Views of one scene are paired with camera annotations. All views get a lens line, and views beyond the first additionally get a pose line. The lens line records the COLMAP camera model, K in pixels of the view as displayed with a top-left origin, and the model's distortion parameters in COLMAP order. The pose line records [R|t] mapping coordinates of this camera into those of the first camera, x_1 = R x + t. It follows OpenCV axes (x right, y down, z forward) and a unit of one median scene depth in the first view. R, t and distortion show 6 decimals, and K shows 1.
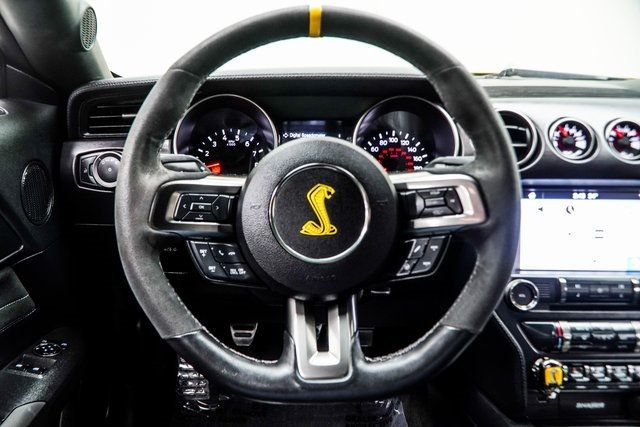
lens RADIAL K [[530.1, 0, 299.0], [0, 530.1, 223.8], [0, 0, 1]] dist [0.003179, -0.038236]
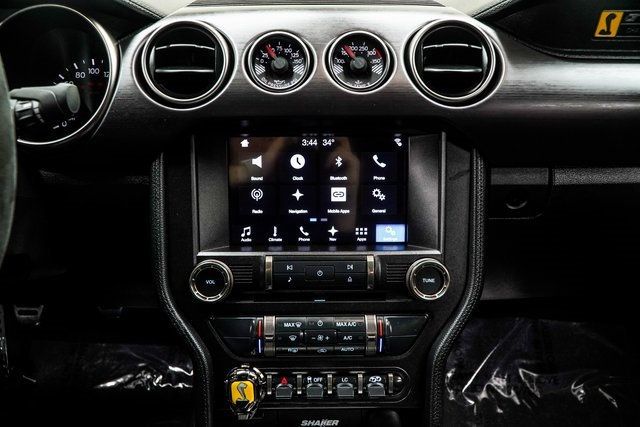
lens RADIAL K [[530.1, 0, 316.6], [0, 530.1, 213.8], [0, 0, 1]] dist [0.003179, -0.038236]
pose [[0.999857, -0.016293, -0.004445, 0.574747], [0.016604, 0.996455, 0.082474, -0.015706], [0.003086, -0.082536, 0.996583, 0.279027]]
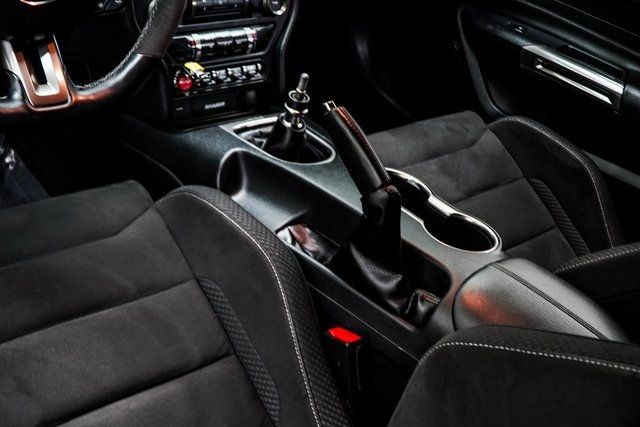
lens RADIAL K [[856.4, 0, 316.4], [0, 856.4, 209.1], [0, 0, 1]] dist [-0.093147, 0.000000]
pose [[0.734598, -0.237105, 0.635726, -0.534971], [-0.006829, 0.934323, 0.356363, -0.110138], [-0.678469, -0.266125, 0.684732, -0.493500]]
